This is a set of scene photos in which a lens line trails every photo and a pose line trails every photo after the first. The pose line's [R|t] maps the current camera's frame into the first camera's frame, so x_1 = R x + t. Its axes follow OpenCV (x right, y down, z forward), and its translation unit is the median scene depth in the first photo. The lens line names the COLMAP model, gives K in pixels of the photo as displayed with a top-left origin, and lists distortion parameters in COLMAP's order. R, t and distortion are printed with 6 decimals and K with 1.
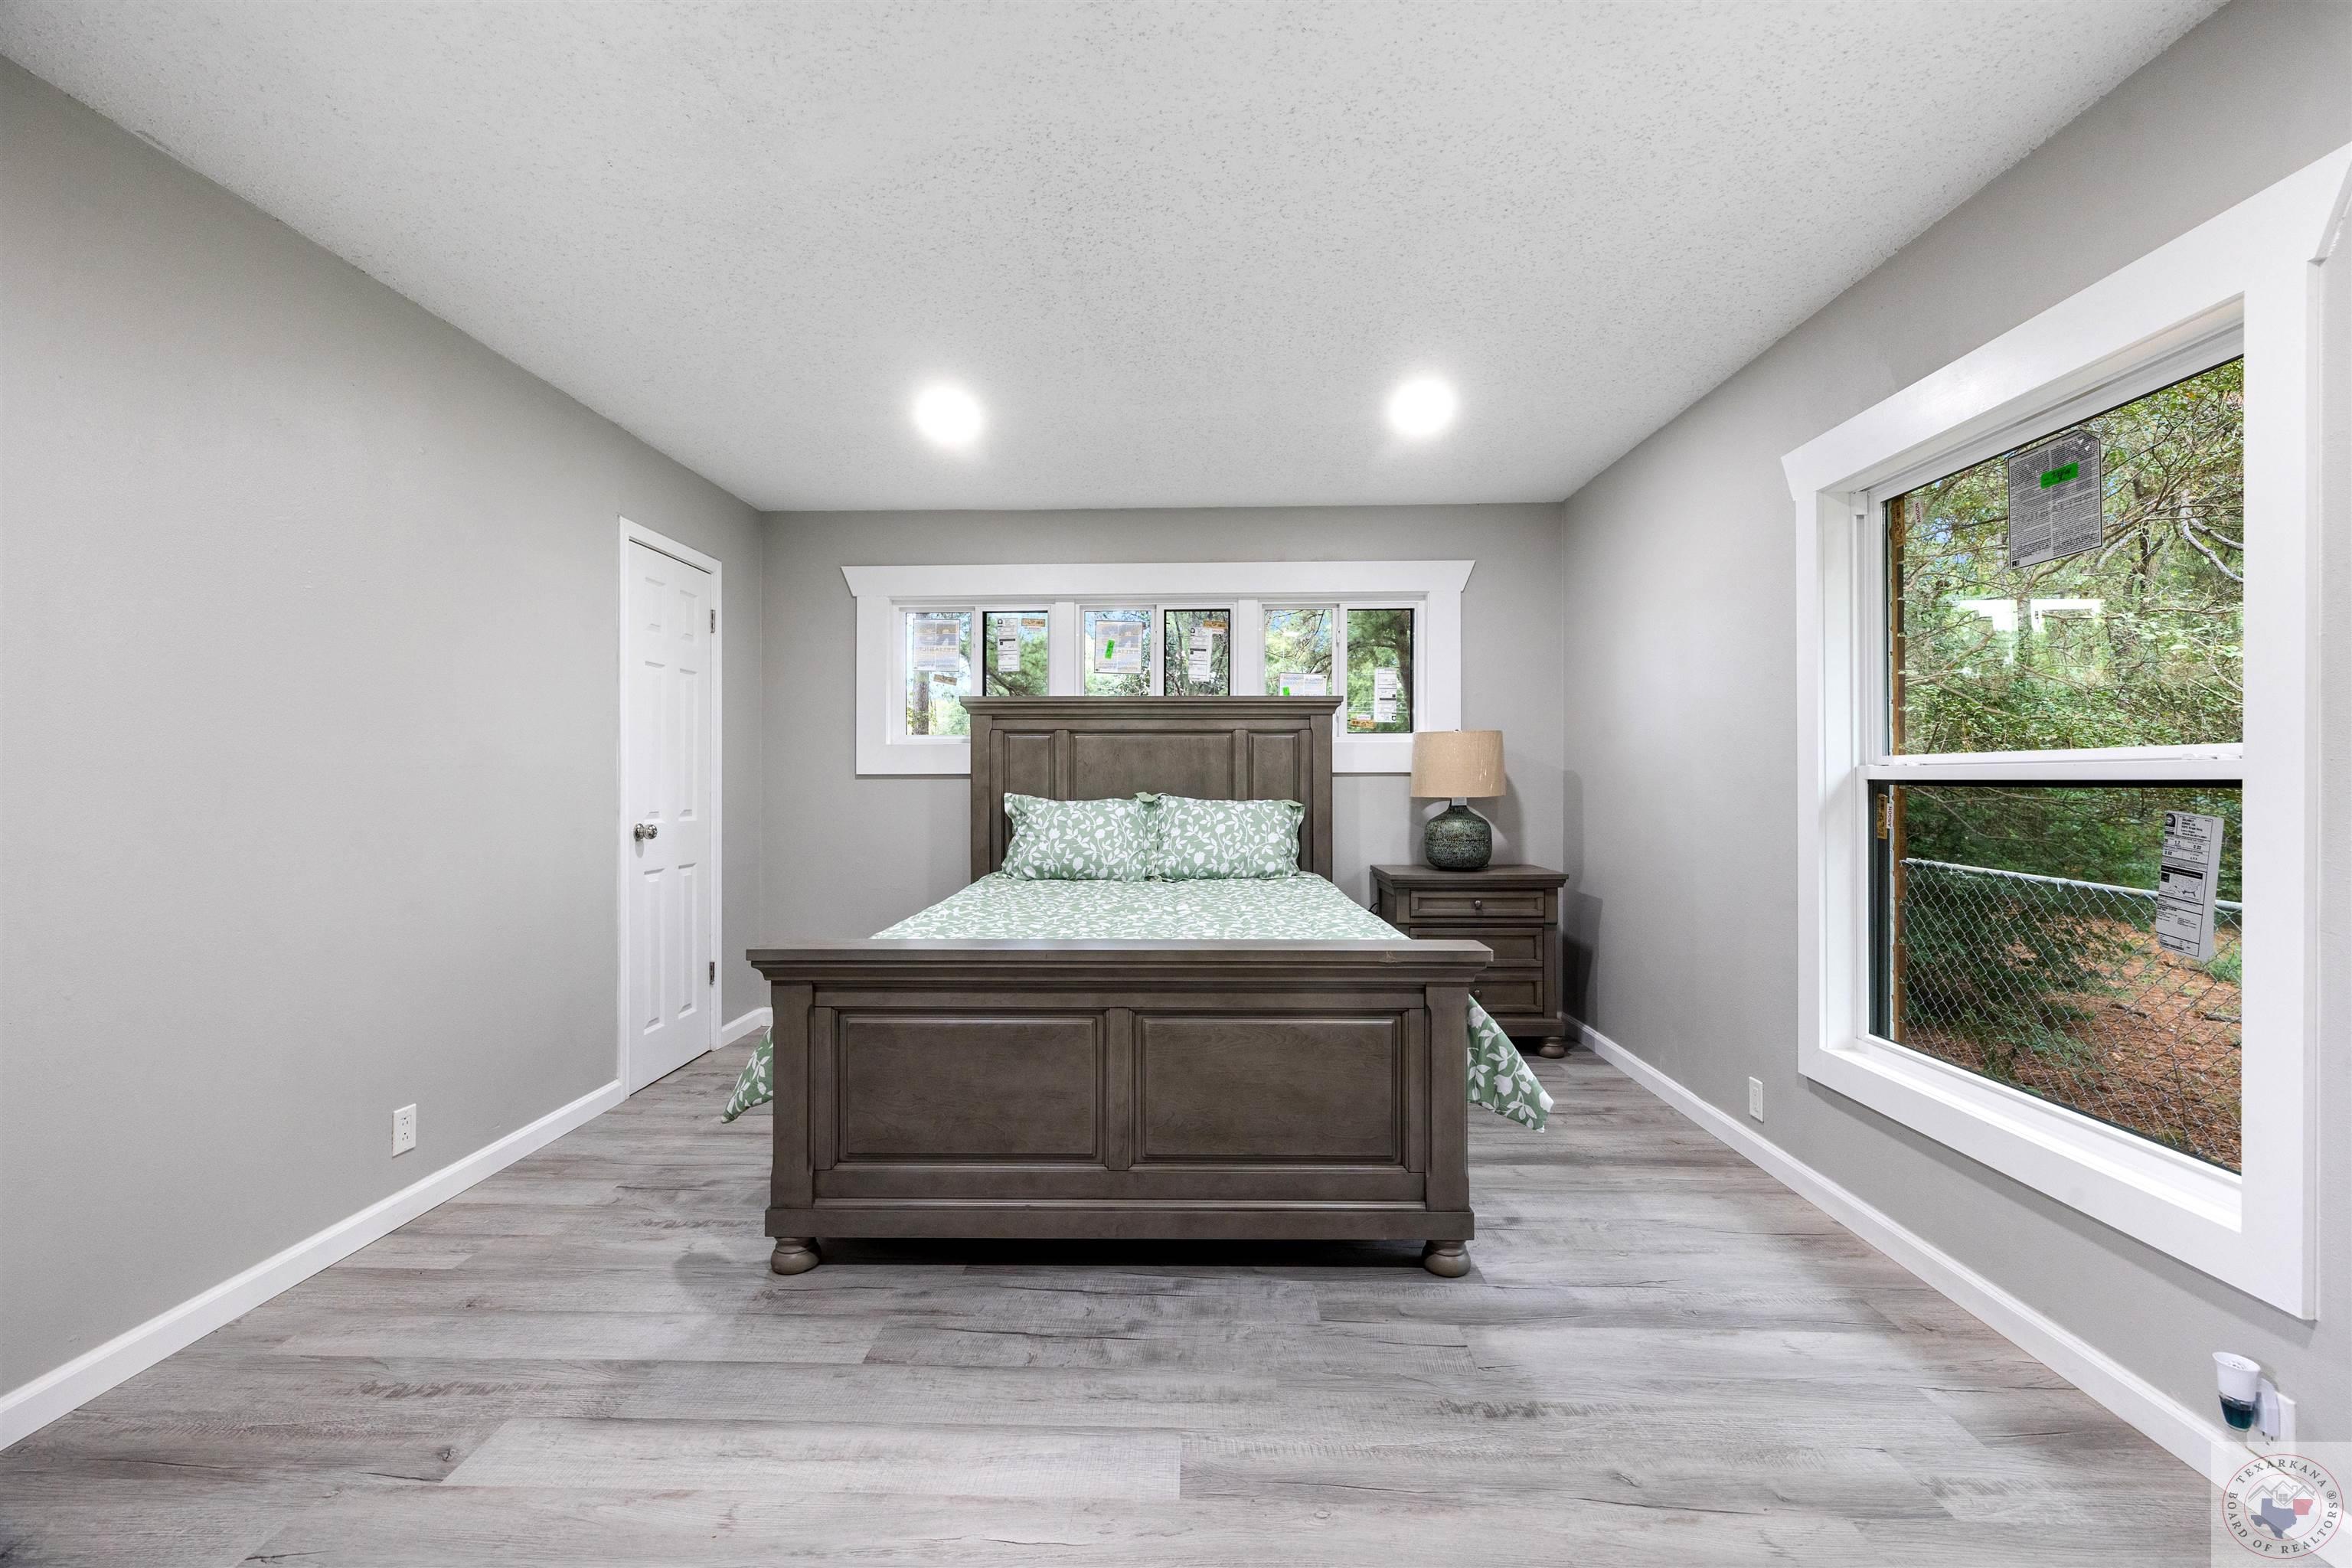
lens RADIAL K [[1002.1, 0, 1167.8], [0, 1002.1, 776.7], [0, 0, 1]] dist [0.003565, -0.001348]
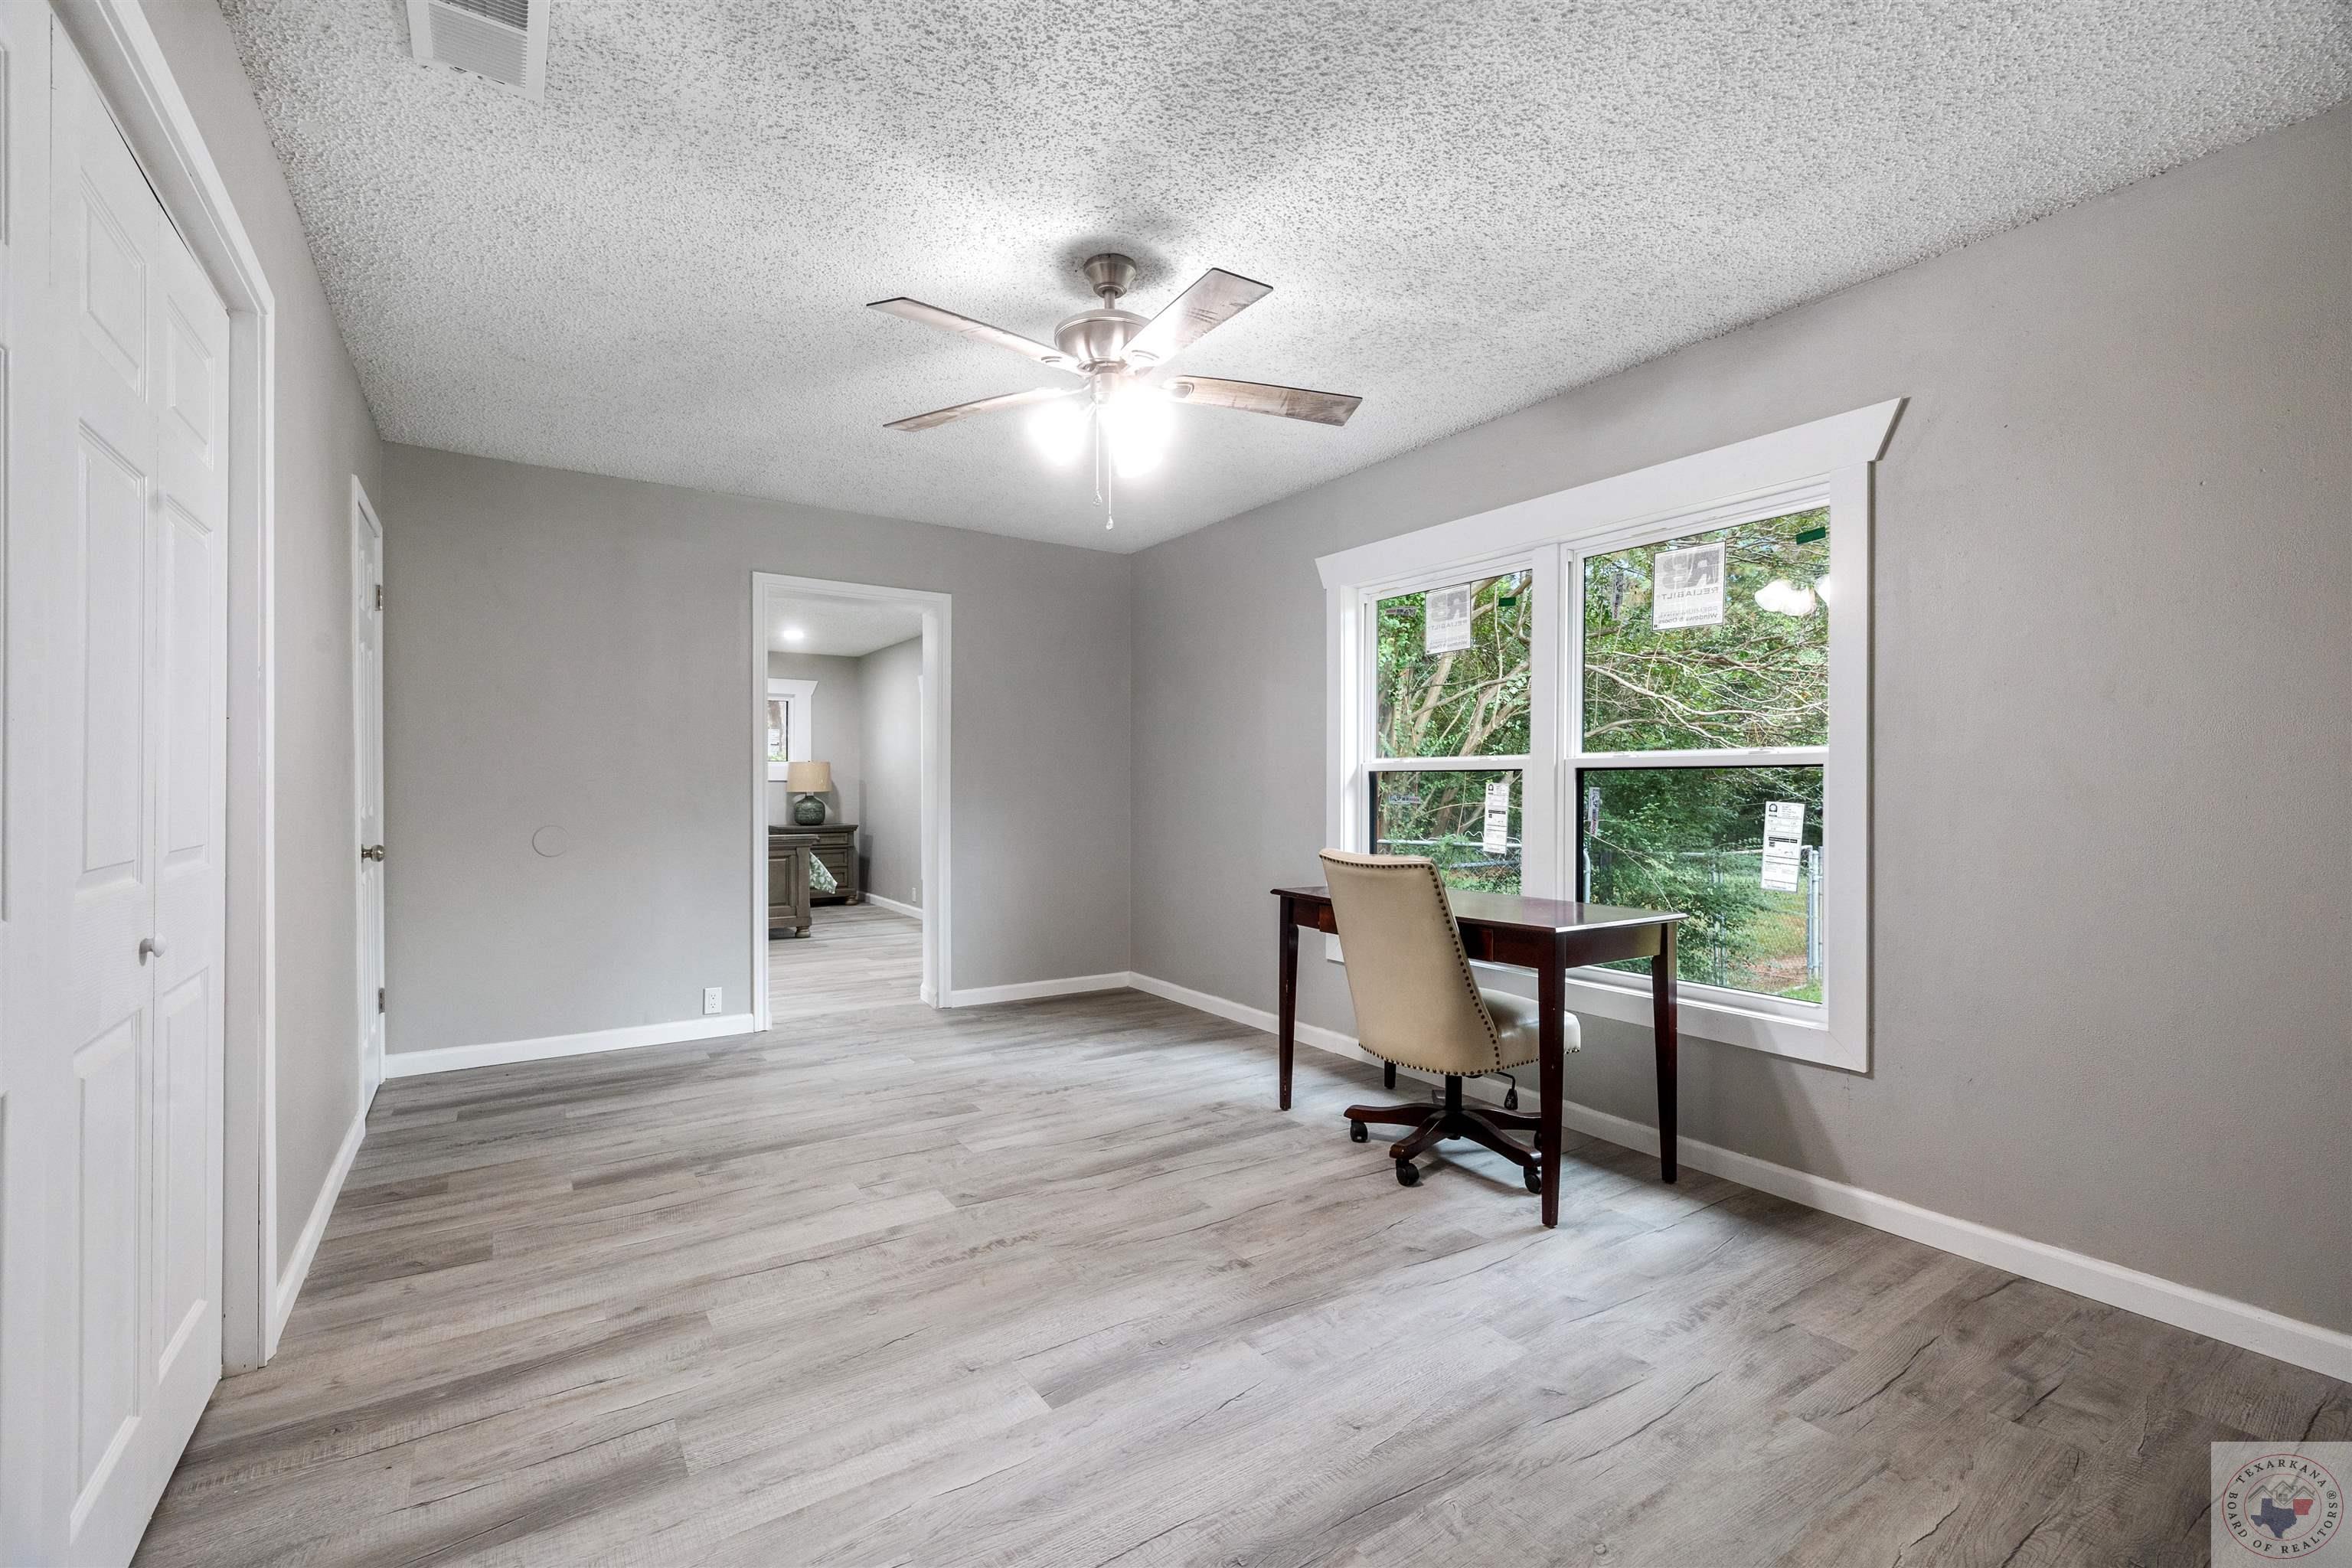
lens RADIAL K [[1002.1, 0, 1178.5], [0, 1002.1, 791.3], [0, 0, 1]] dist [0.003565, -0.001348]
pose [[0.810442, -0.001043, 0.585818, -0.340944], [-0.002200, 0.999986, 0.004824, 0.007297], [-0.585815, -0.005199, 0.810428, -1.250164]]
